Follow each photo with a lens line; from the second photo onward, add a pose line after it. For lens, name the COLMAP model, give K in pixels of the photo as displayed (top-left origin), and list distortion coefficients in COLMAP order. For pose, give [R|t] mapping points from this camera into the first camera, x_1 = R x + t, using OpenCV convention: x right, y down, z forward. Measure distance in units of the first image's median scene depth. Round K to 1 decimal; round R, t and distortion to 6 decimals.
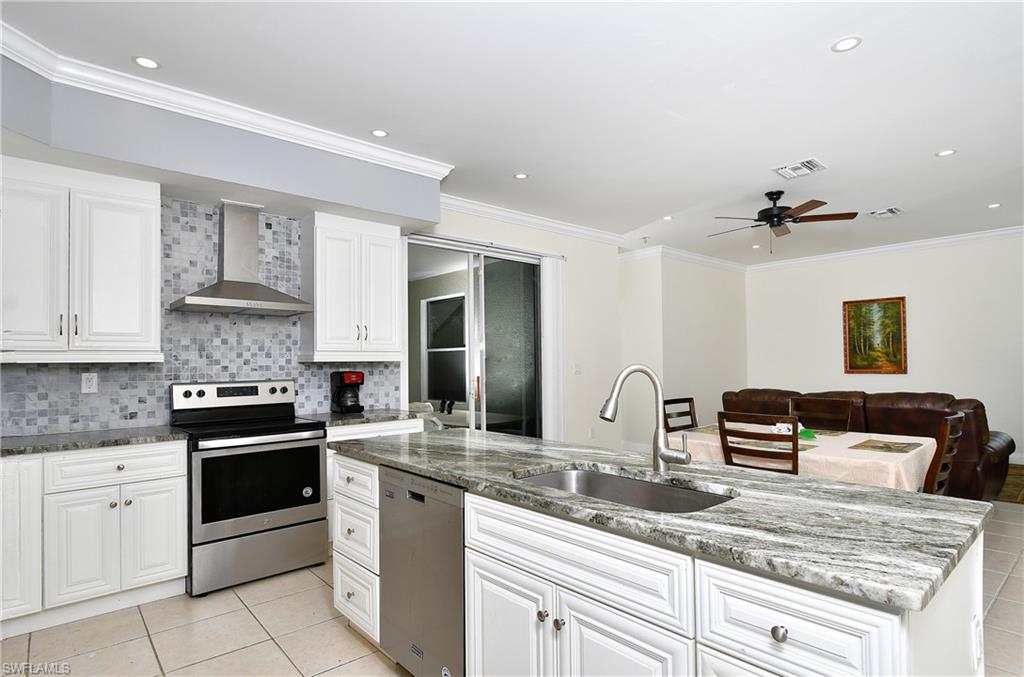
lens RADIAL K [[538.1, 0, 518.7], [0, 538.1, 351.4], [0, 0, 1]] dist [0.000445, -0.000953]
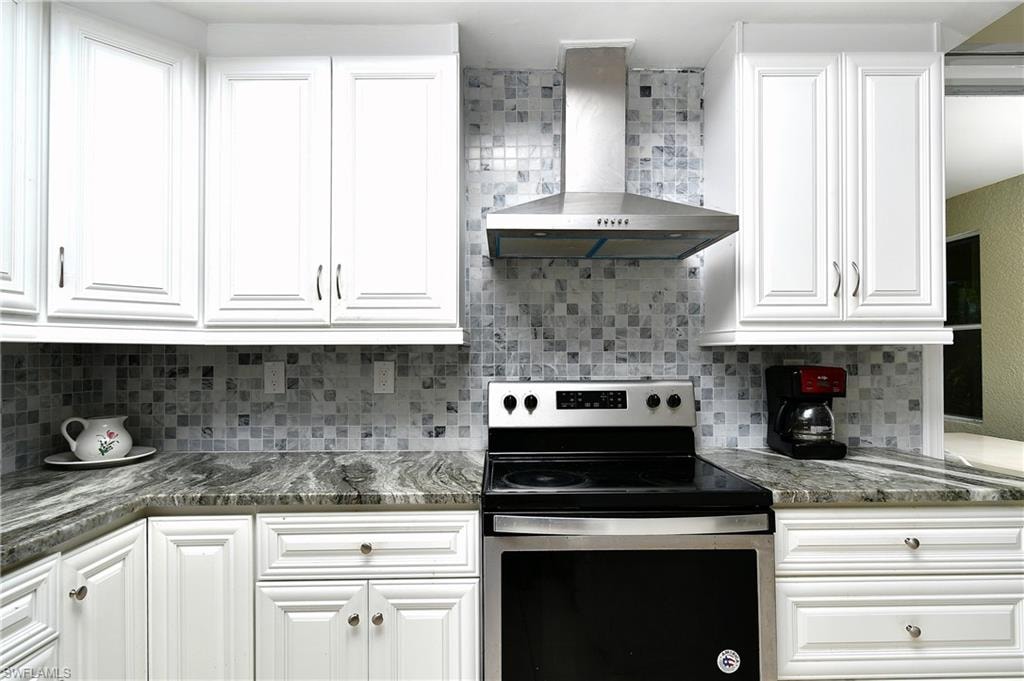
lens RADIAL K [[535.8, 0, 508.6], [0, 535.8, 348.3], [0, 0, 1]] dist [0.002969, -0.001195]
pose [[0.752828, 0.003693, -0.658207, -0.235763], [0.008448, 0.999848, 0.015271, 0.014175], [0.658163, -0.017057, 0.752682, 0.552210]]
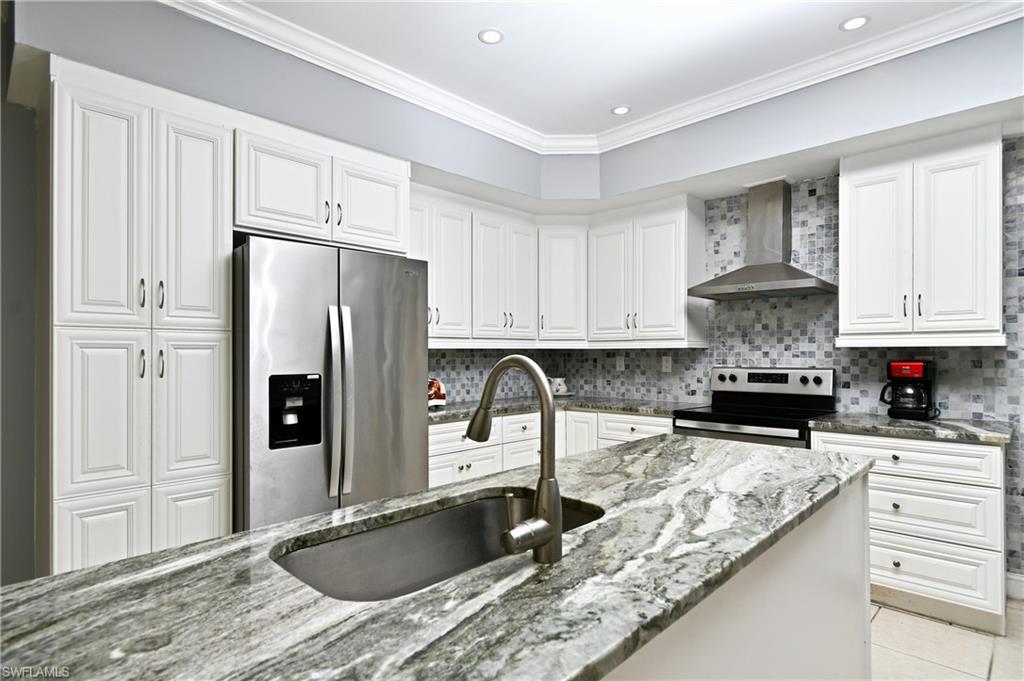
lens RADIAL K [[534.7, 0, 512.0], [0, 534.7, 350.2], [0, 0, 1]] dist [0.006133, -0.000987]
pose [[0.066301, 0.006096, -0.997781, 0.411317], [0.024426, 0.999672, 0.007731, 0.005821], [0.997501, -0.024885, 0.066131, 0.489325]]
